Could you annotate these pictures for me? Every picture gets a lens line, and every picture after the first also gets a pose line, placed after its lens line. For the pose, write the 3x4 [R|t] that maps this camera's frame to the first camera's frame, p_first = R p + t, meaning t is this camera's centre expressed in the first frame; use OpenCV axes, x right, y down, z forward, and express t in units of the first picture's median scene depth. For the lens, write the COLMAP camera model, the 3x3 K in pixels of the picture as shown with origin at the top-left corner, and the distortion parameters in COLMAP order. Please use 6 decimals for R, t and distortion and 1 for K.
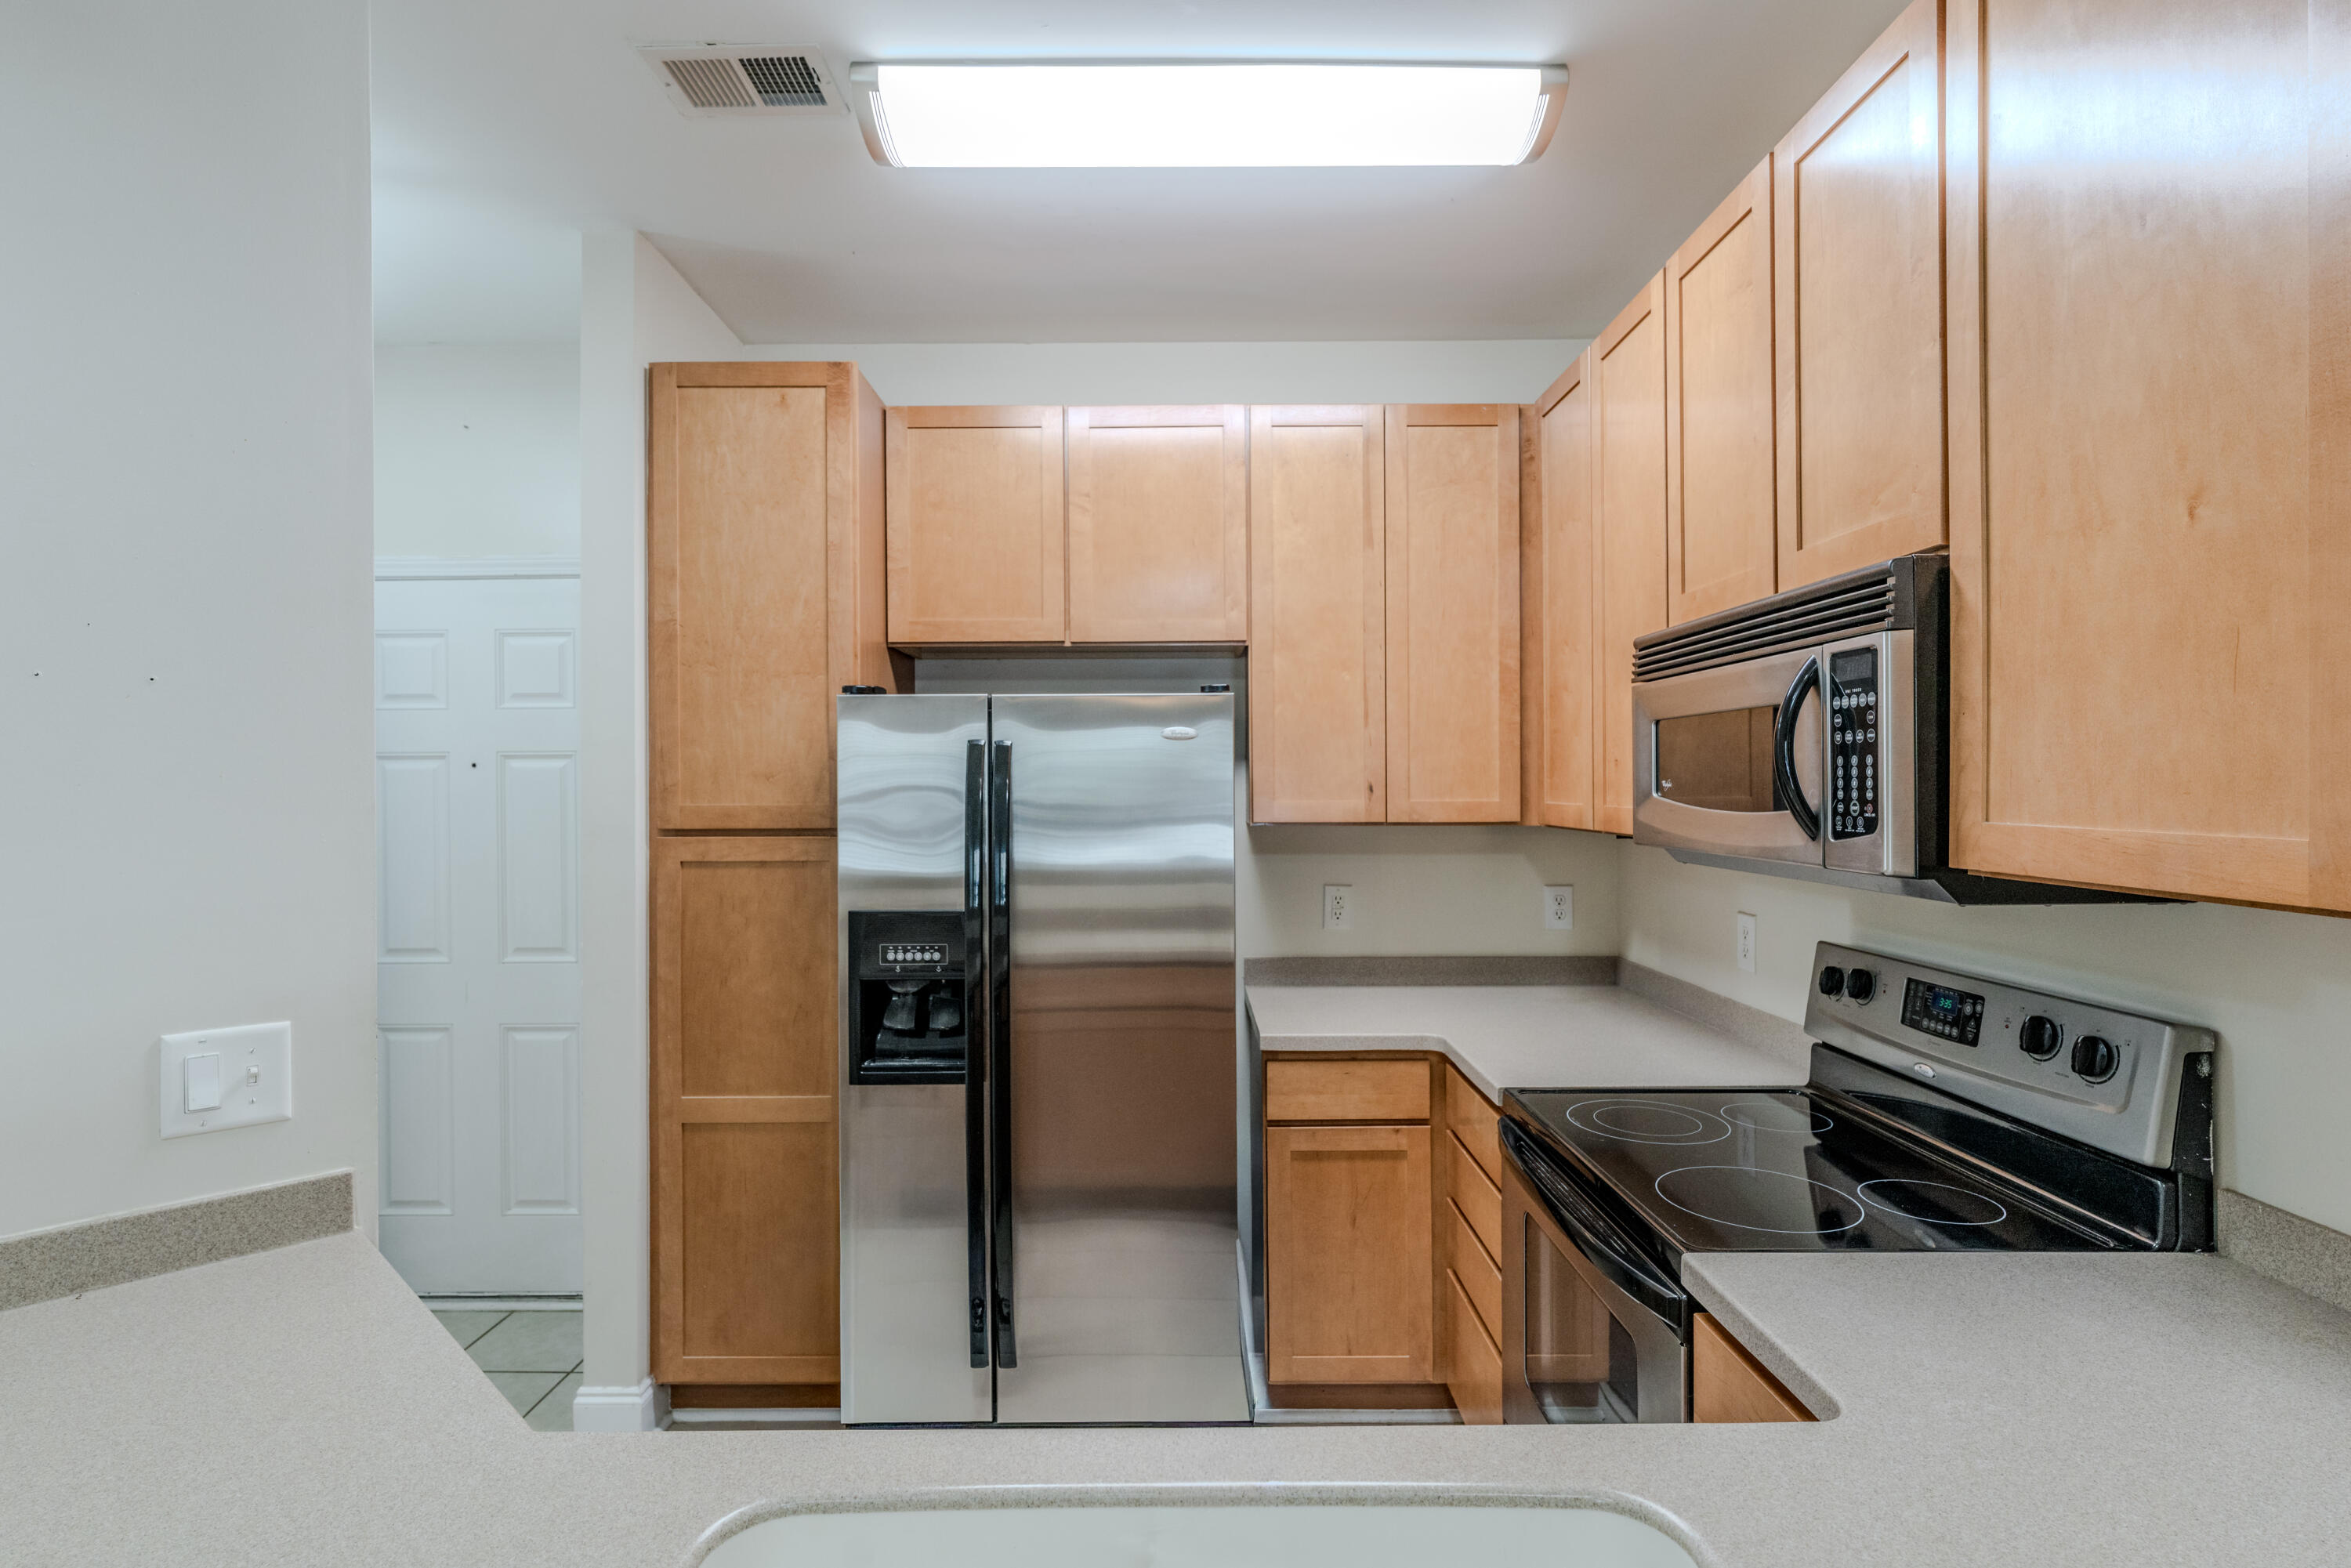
lens RADIAL K [[1144.8, 0, 1181.7], [0, 1144.8, 781.9], [0, 0, 1]] dist [0.004440, 0.000439]
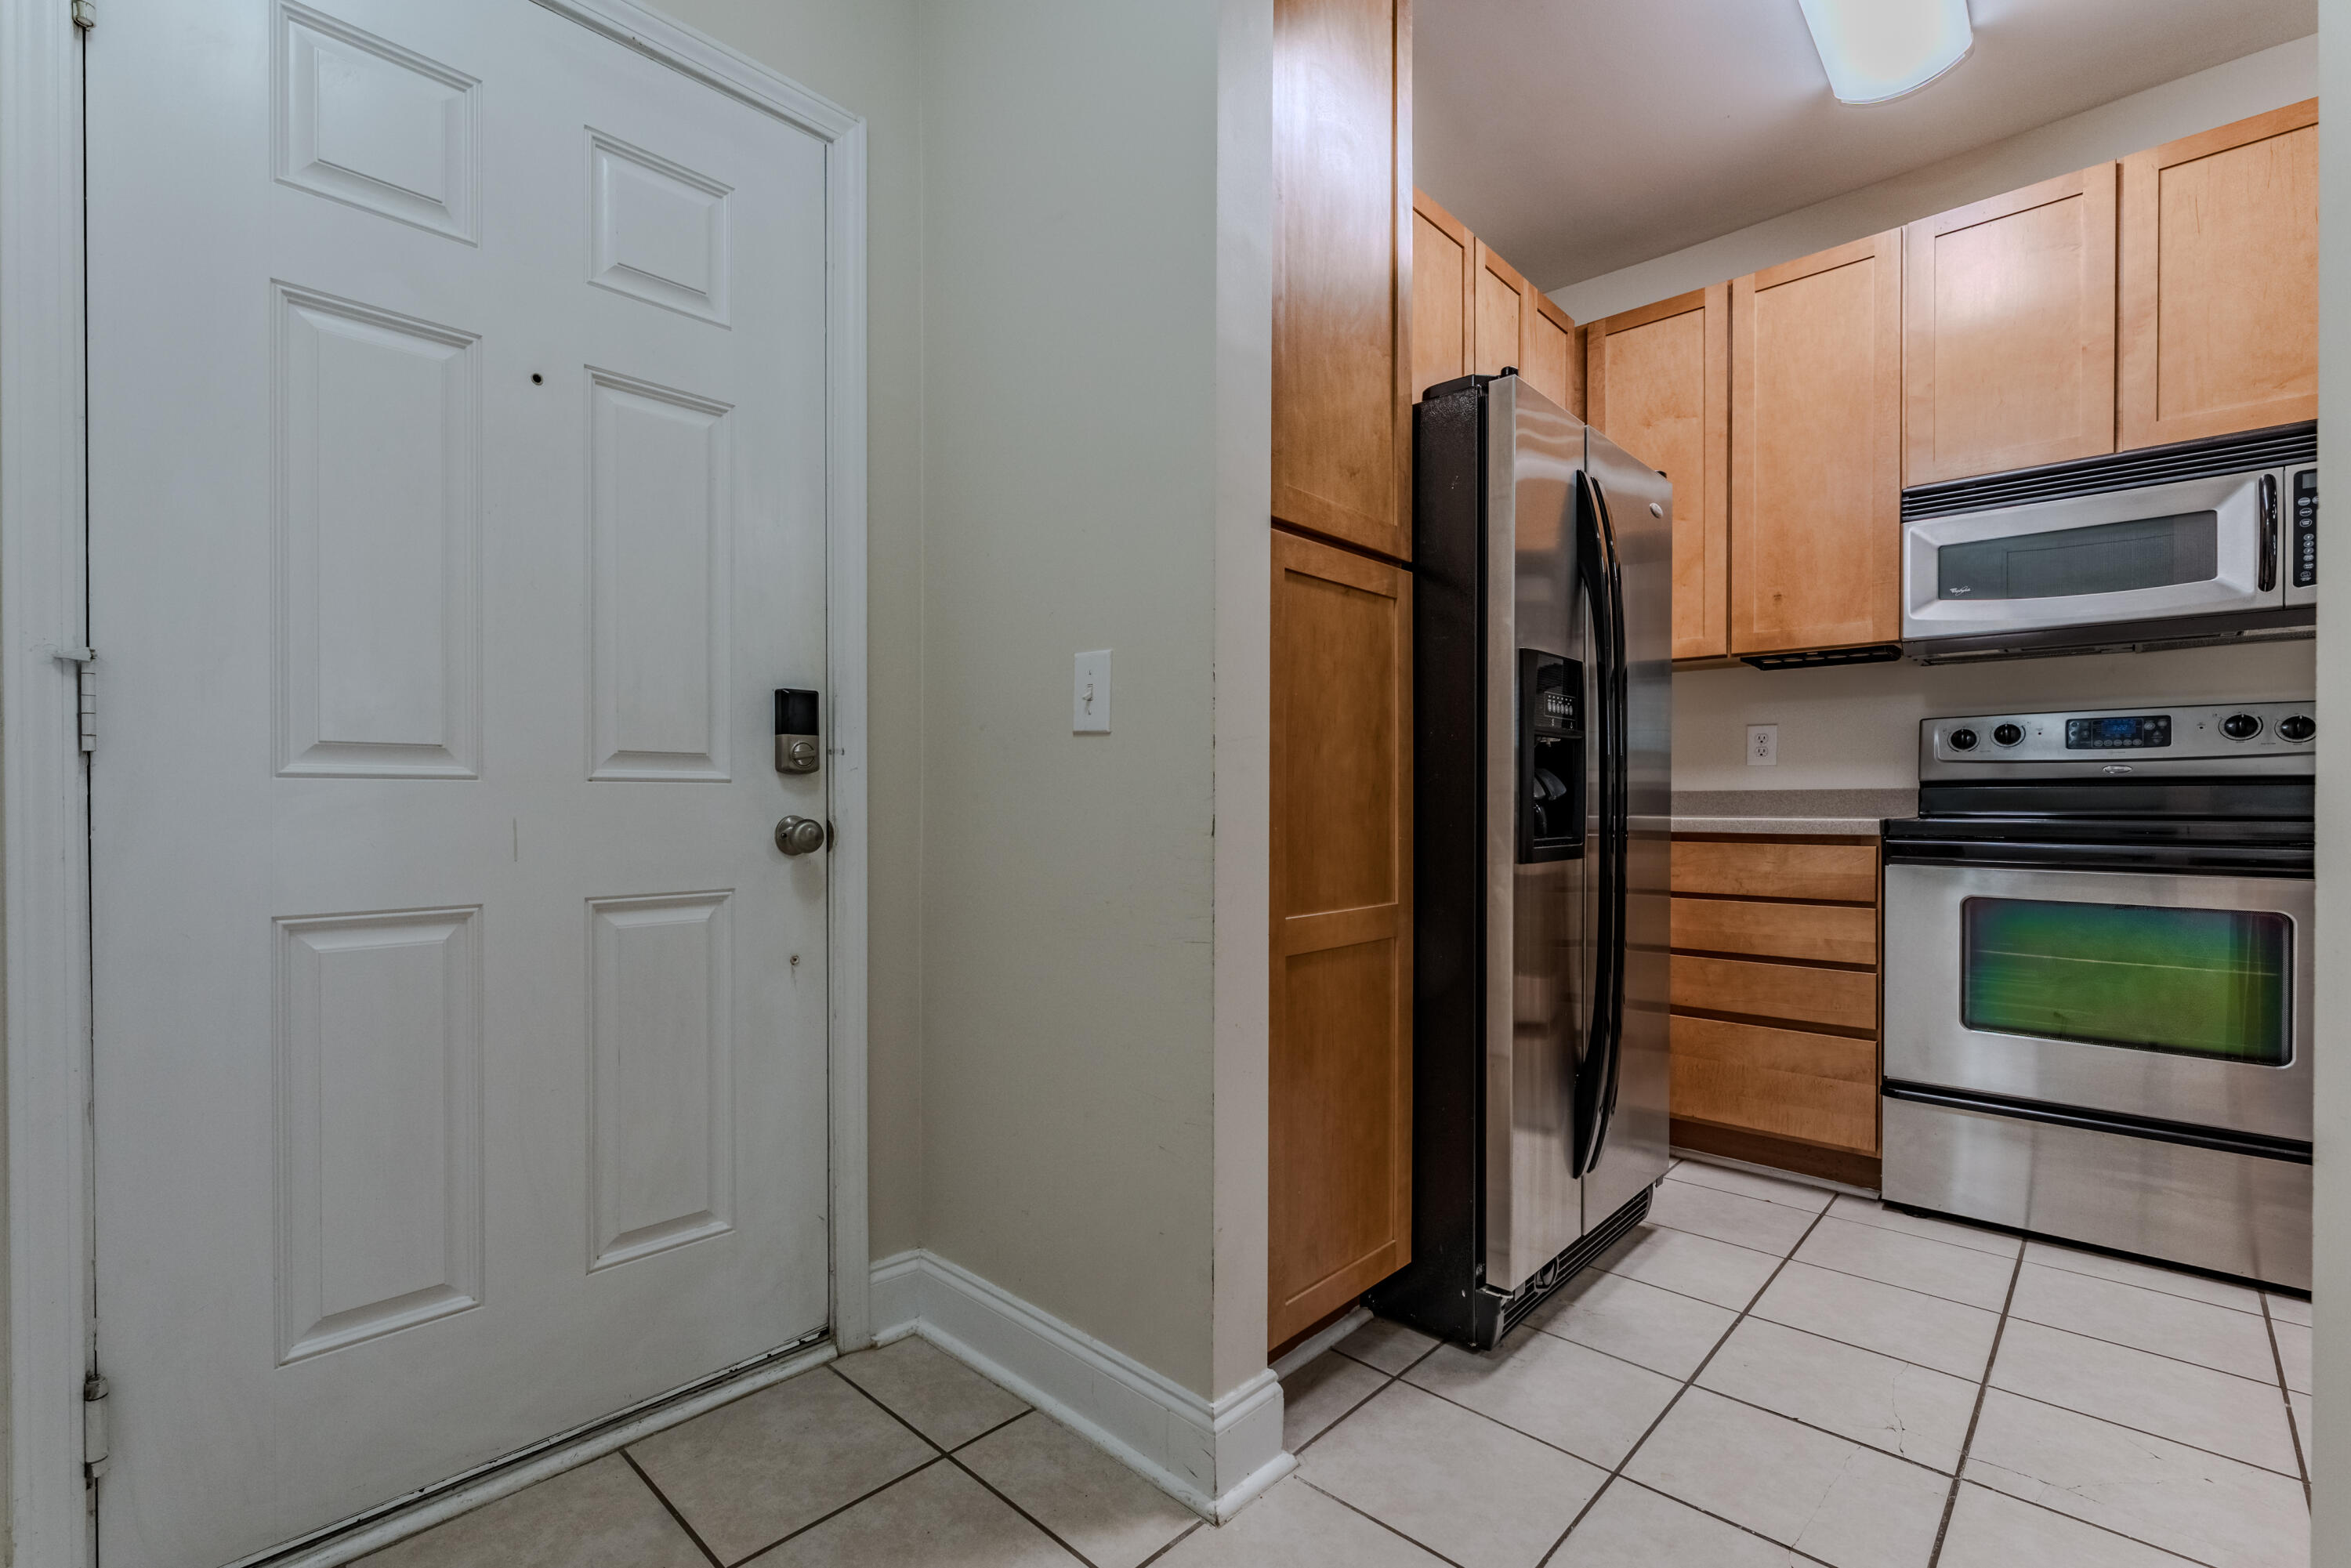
lens RADIAL K [[1035.9, 0, 1070.8], [0, 1035.9, 793.4], [0, 0, 1]] dist [-0.001586, -0.000216]
pose [[0.723583, 0.011626, 0.690139, -0.944084], [-0.008670, 0.999932, -0.007754, 0.207209], [-0.690182, -0.000373, 0.723635, 0.645560]]
